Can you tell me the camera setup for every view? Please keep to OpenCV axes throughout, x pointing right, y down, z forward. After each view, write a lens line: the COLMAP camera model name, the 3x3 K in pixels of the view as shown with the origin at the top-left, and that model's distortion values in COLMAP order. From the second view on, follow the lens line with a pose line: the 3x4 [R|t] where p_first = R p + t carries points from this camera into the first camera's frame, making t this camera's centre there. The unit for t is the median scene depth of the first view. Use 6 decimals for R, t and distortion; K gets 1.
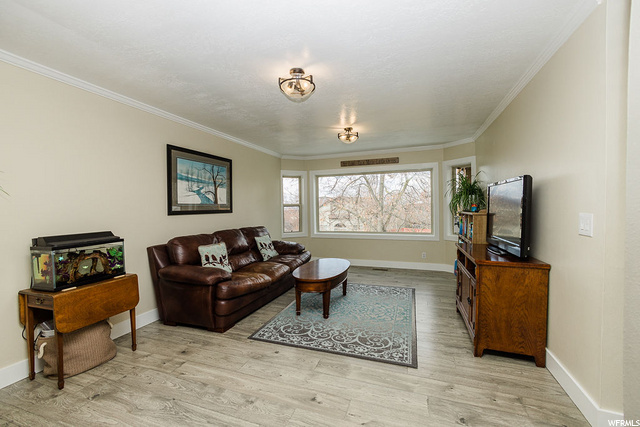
lens RADIAL K [[276.8, 0, 318.9], [0, 276.8, 228.4], [0, 0, 1]] dist [-0.001810, 0.000102]
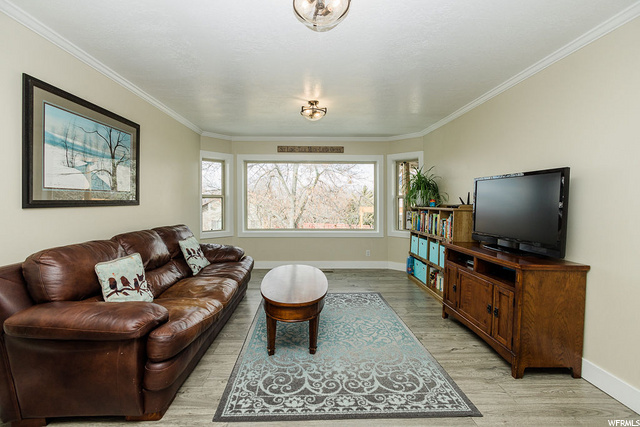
lens RADIAL K [[284.4, 0, 323.2], [0, 284.4, 216.1], [0, 0, 1]] dist [-0.001831, -0.000301]
pose [[0.928087, -0.001350, 0.372361, -0.187111], [0.010517, 0.999689, -0.022590, -0.012111], [-0.372214, 0.024881, 0.927813, 0.247694]]
